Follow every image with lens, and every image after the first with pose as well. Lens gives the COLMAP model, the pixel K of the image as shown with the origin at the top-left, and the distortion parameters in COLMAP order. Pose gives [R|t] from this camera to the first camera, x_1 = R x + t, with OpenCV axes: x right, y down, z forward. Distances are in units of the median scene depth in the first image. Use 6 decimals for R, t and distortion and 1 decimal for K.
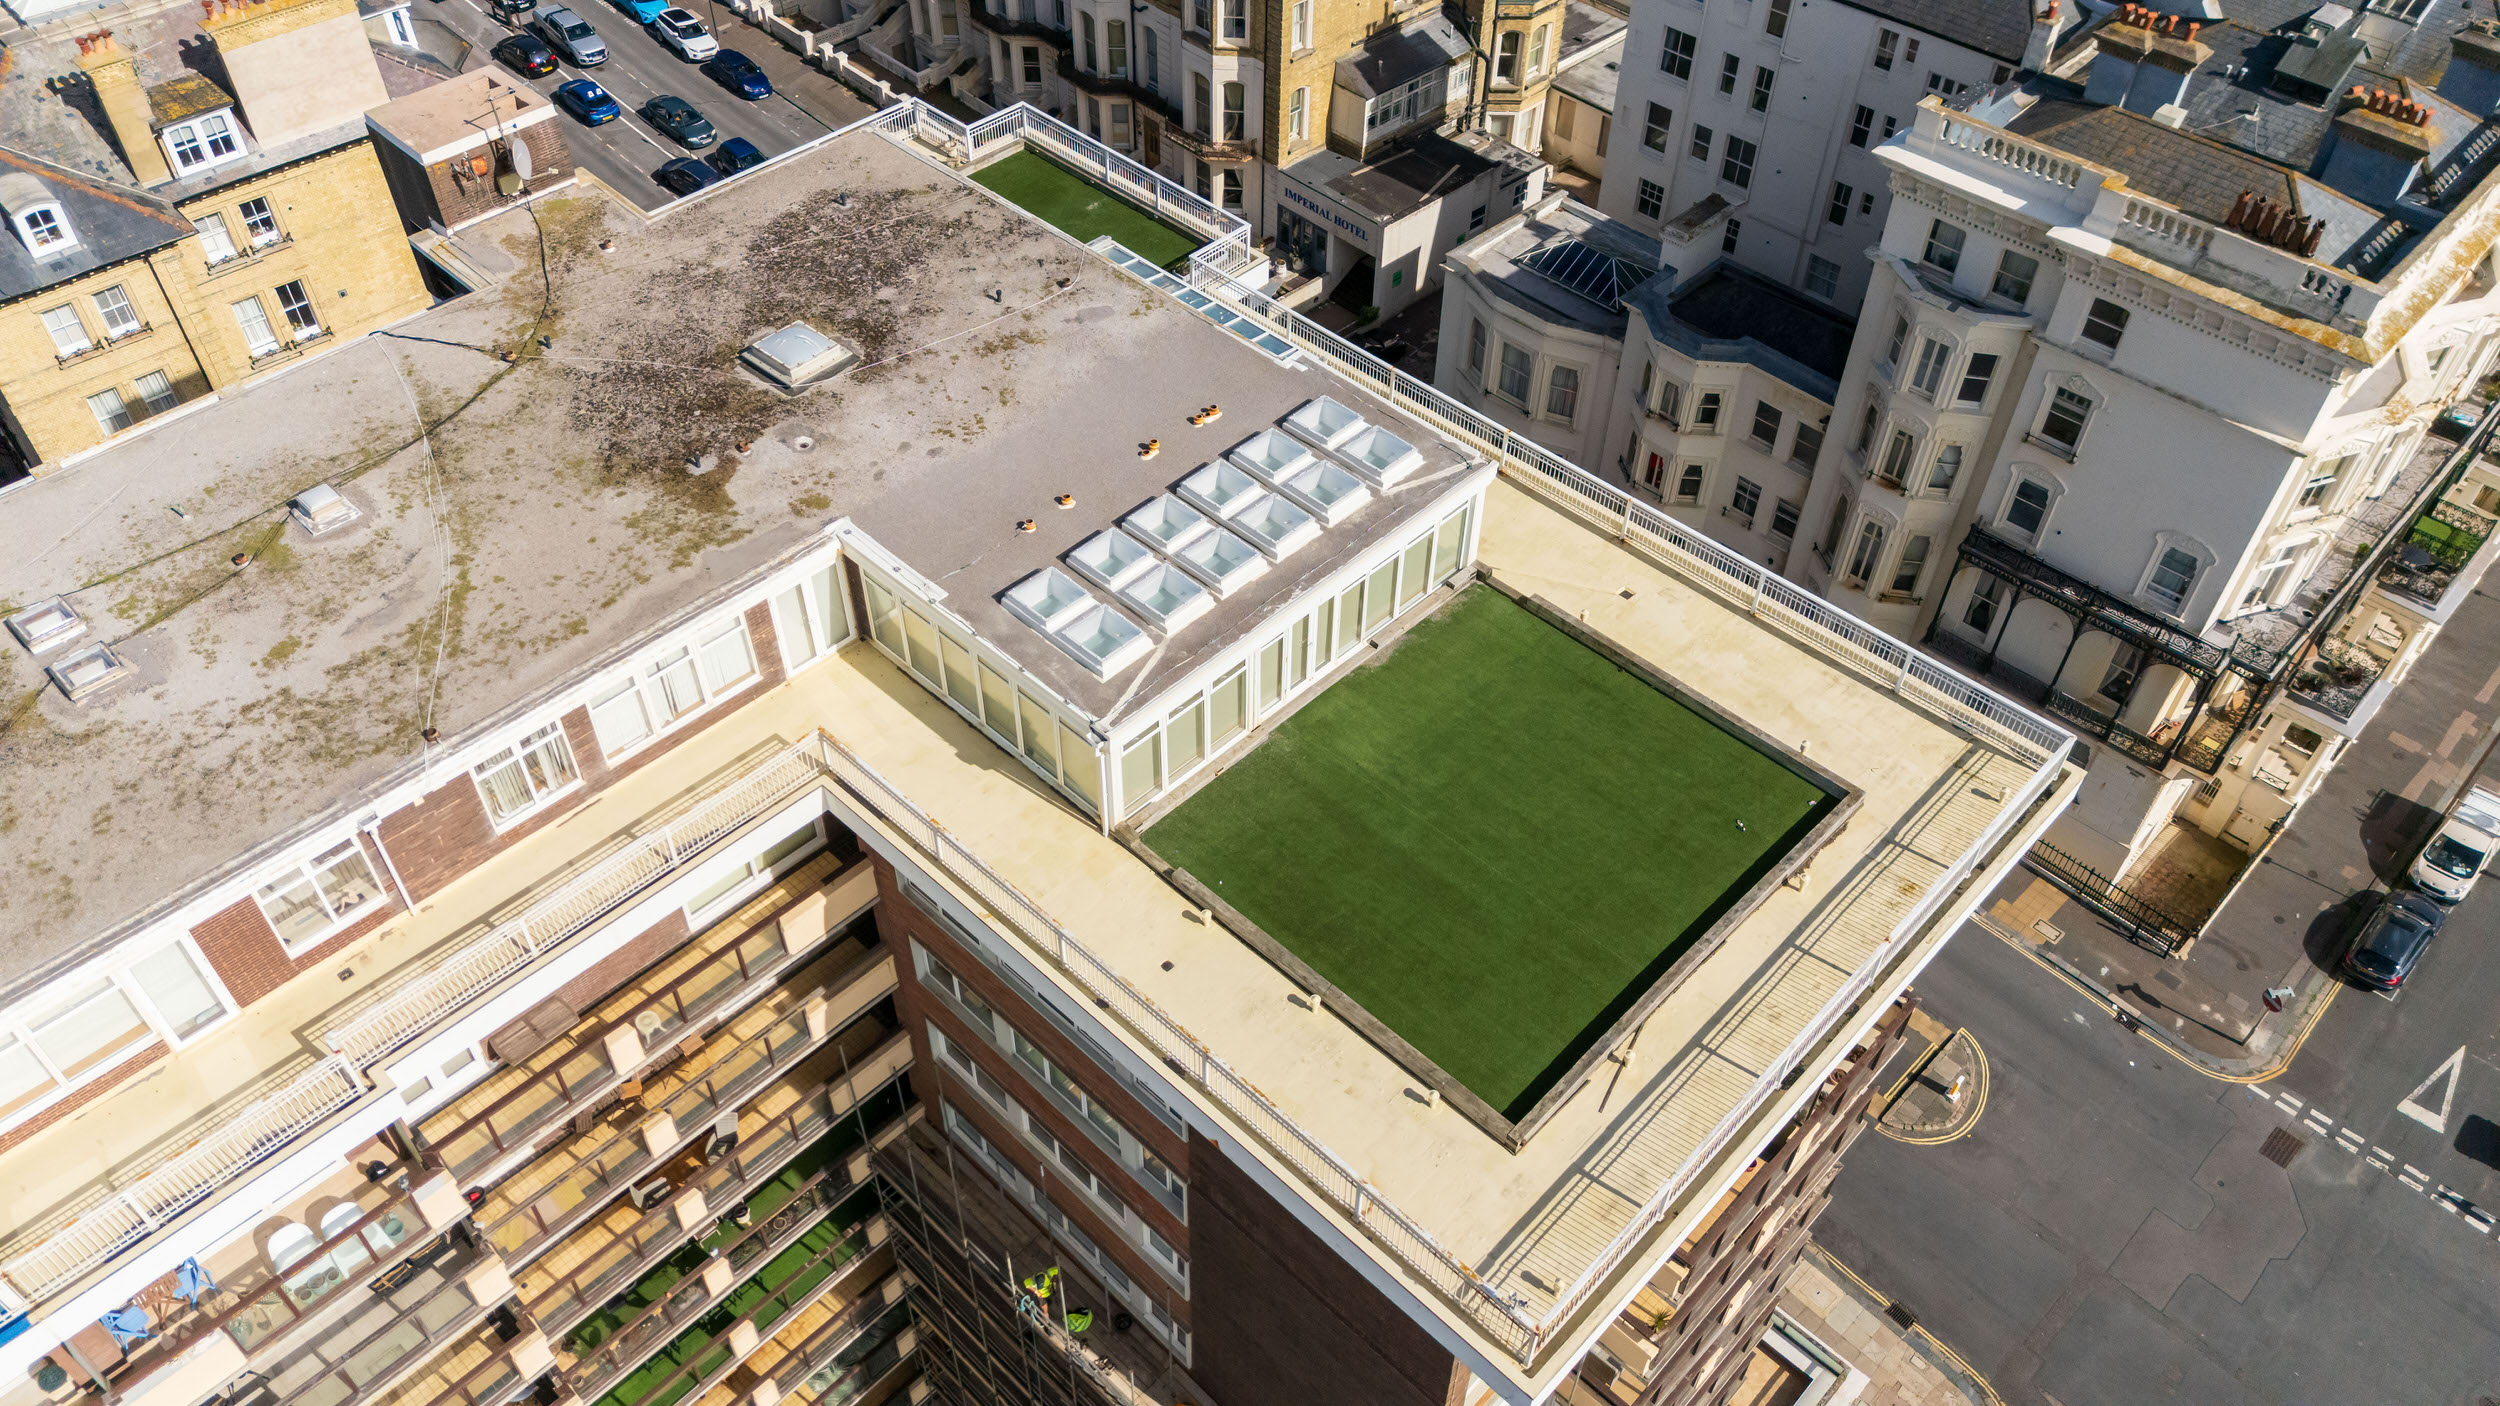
lens RADIAL K [[1840.7, 0, 1252.4], [0, 1840.7, 707.4], [0, 0, 1]] dist [0.074162, -0.068710]
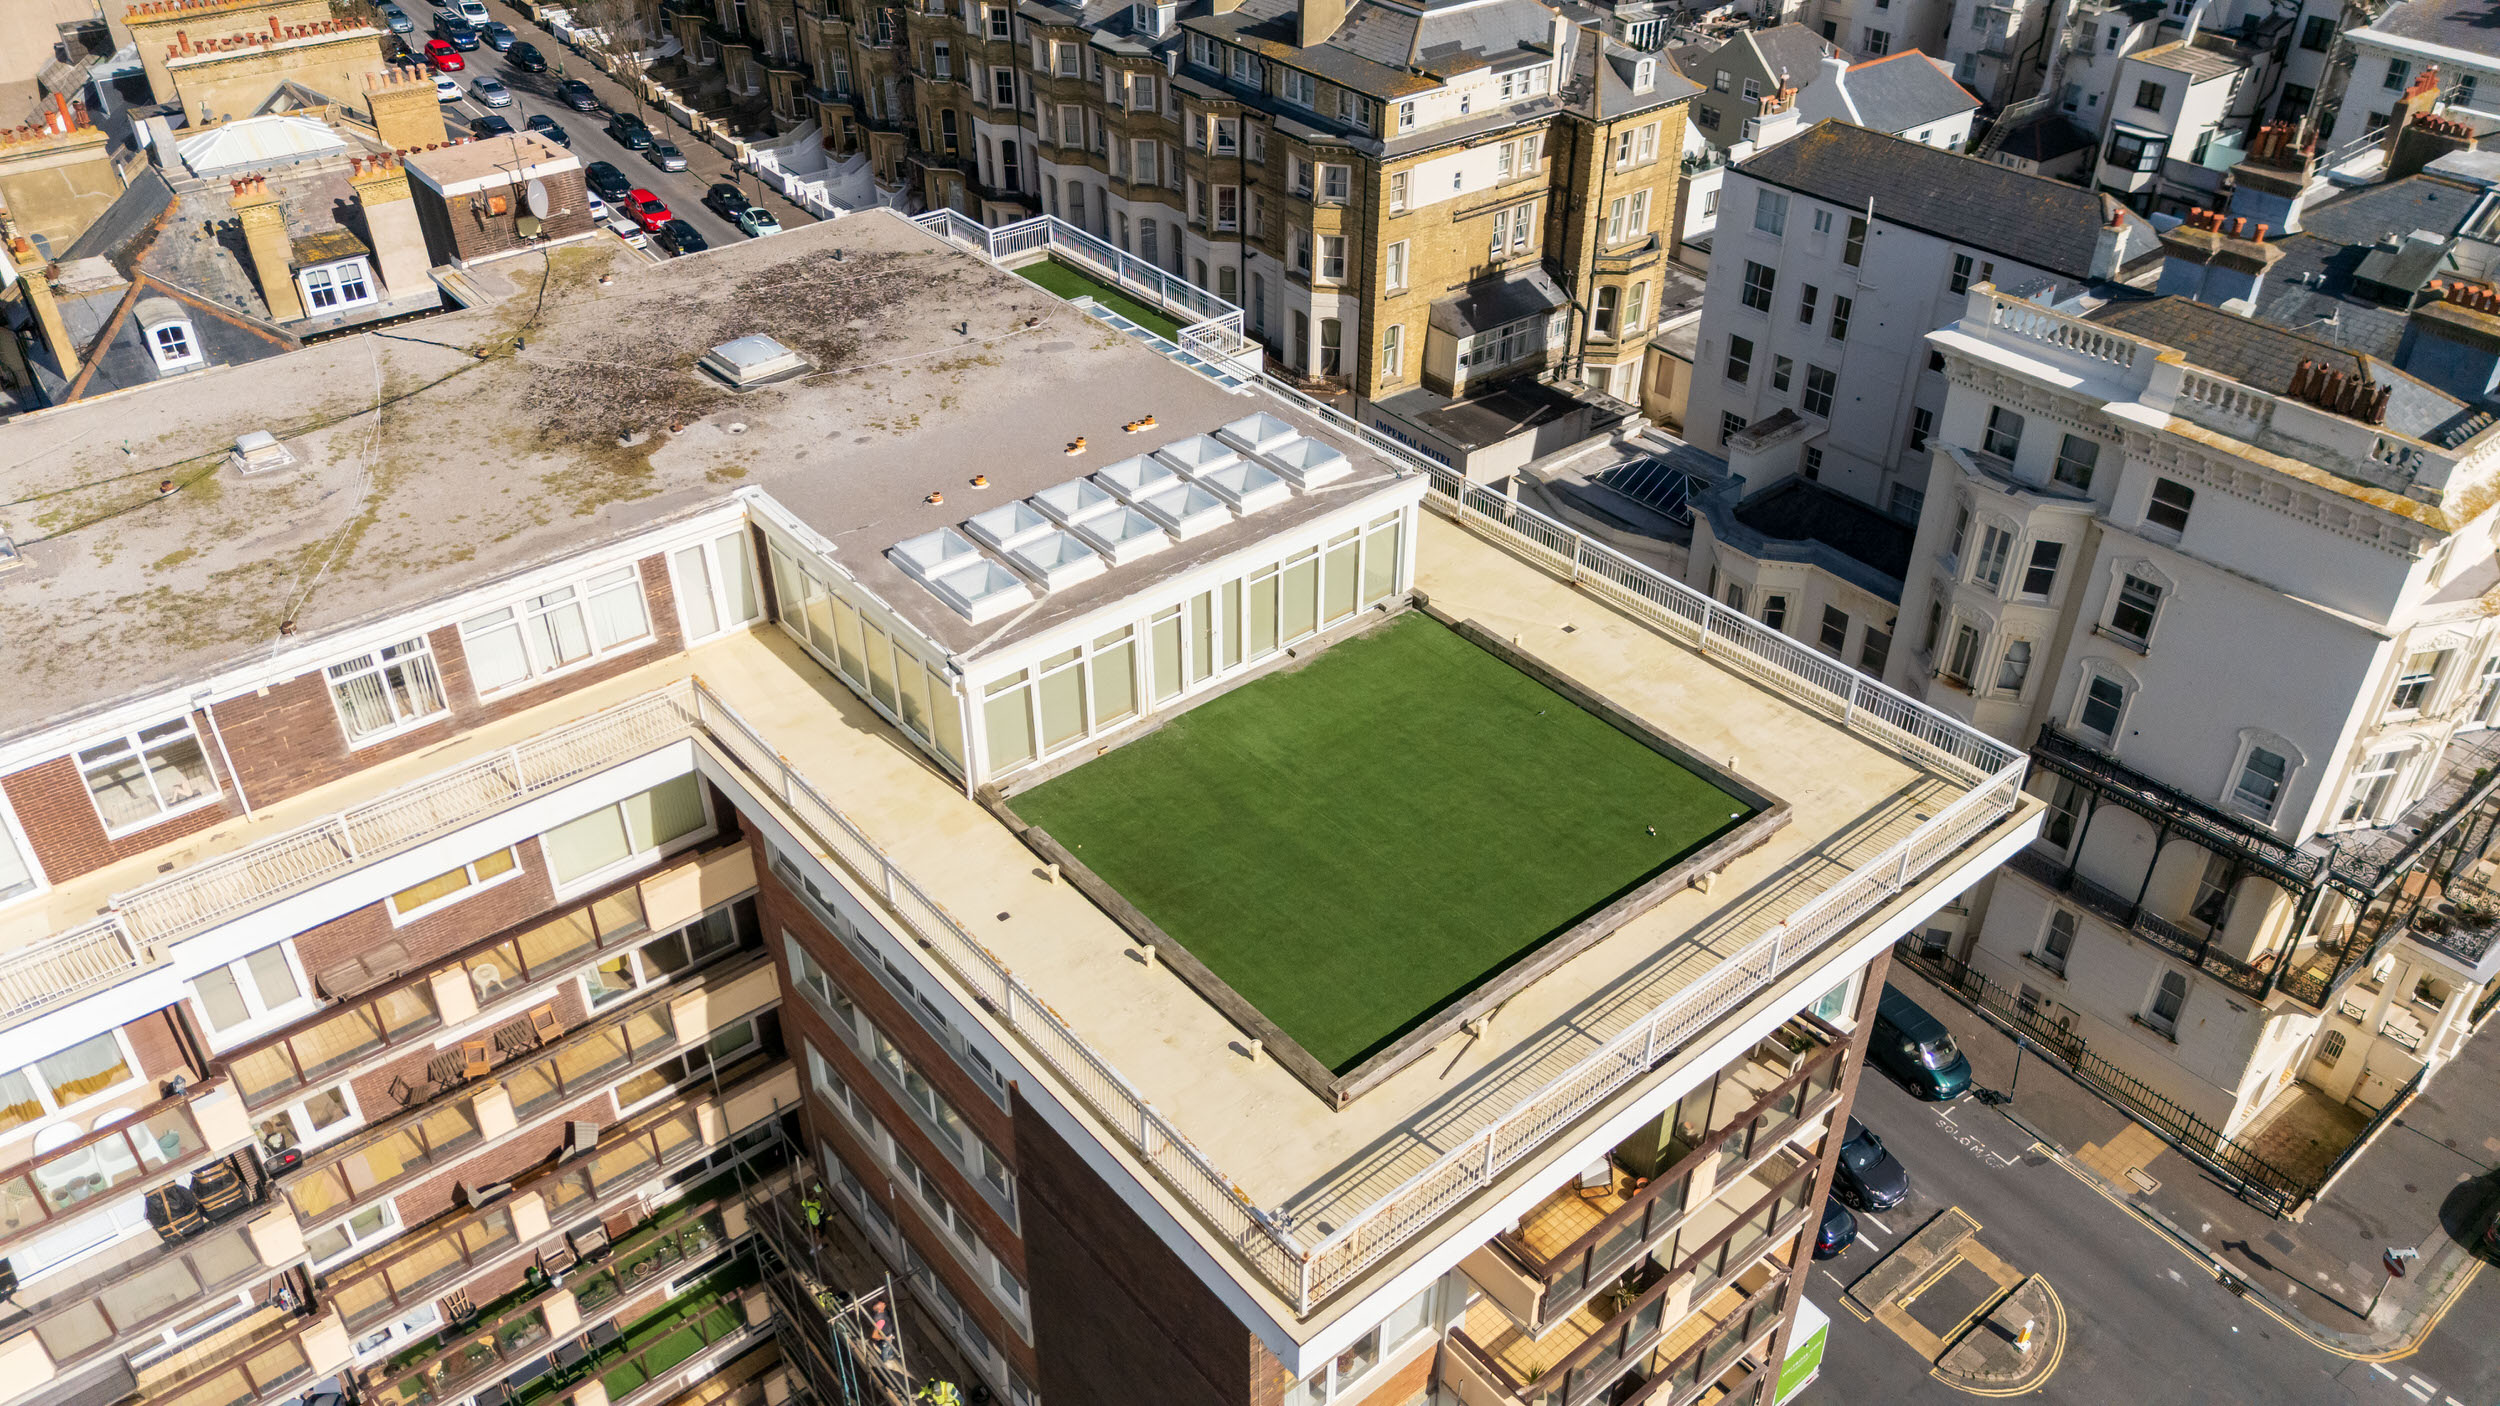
lens RADIAL K [[1840.7, 0, 1252.4], [0, 1840.7, 707.4], [0, 0, 1]] dist [0.074162, -0.068710]
pose [[0.993996, 0.051817, -0.096365, 0.125976], [-0.069029, 0.980332, -0.184890, 0.154901], [0.084889, 0.190432, 0.978023, 0.061934]]
